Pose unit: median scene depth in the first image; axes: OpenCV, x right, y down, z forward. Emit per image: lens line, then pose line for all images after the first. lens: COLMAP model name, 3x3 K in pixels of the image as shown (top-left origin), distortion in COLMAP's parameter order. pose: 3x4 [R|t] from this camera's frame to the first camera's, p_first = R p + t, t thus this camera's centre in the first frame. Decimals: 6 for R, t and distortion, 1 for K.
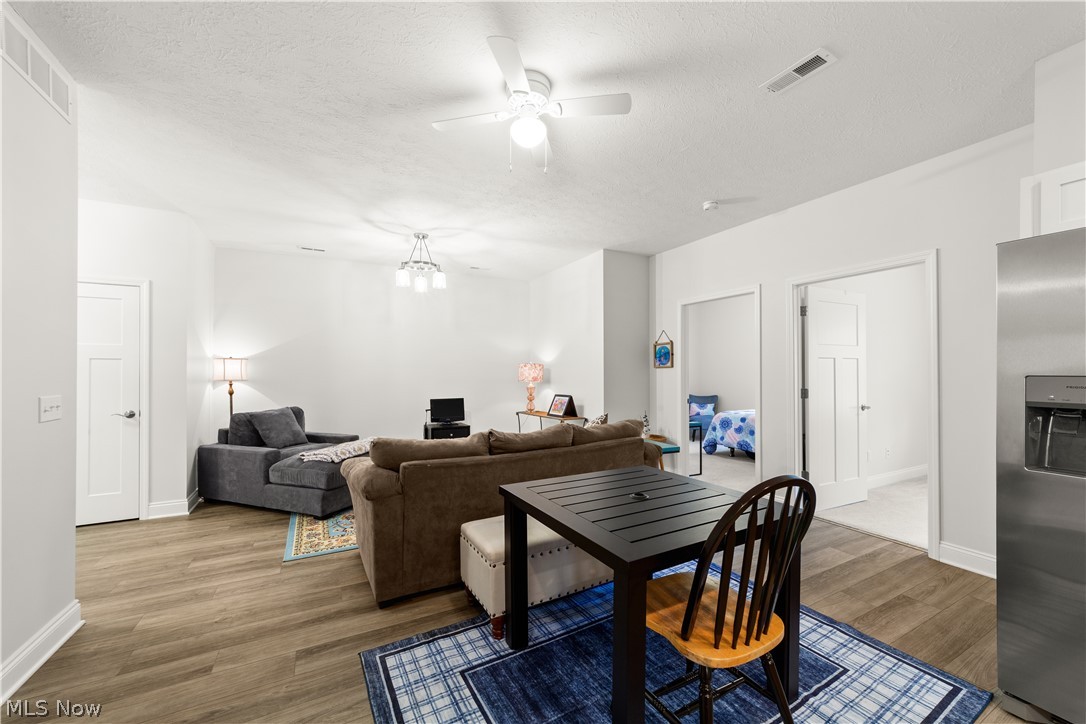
lens RADIAL K [[416.8, 0, 530.5], [0, 416.8, 364.8], [0, 0, 1]] dist [-0.013222, 0.005293]
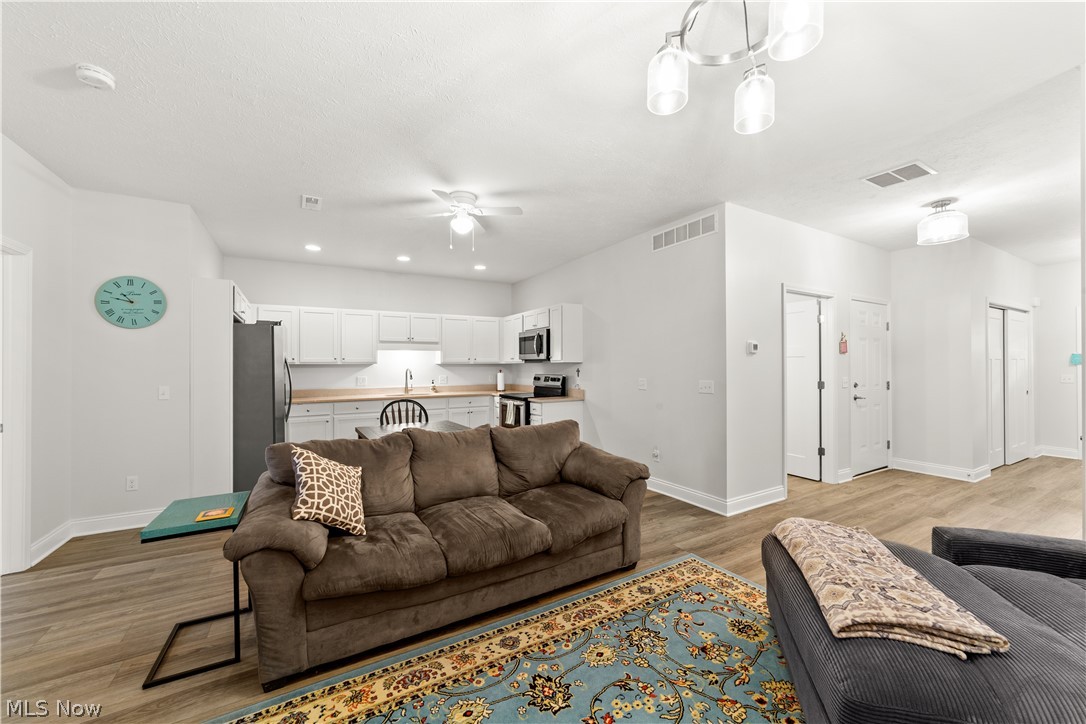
lens RADIAL K [[416.8, 0, 539.7], [0, 416.8, 367.5], [0, 0, 1]] dist [-0.013222, 0.005293]
pose [[-0.998432, 0.006469, -0.055607, -0.124528], [0.007246, 0.999879, -0.013783, 0.016129], [0.055511, -0.014165, -0.998358, 1.530504]]
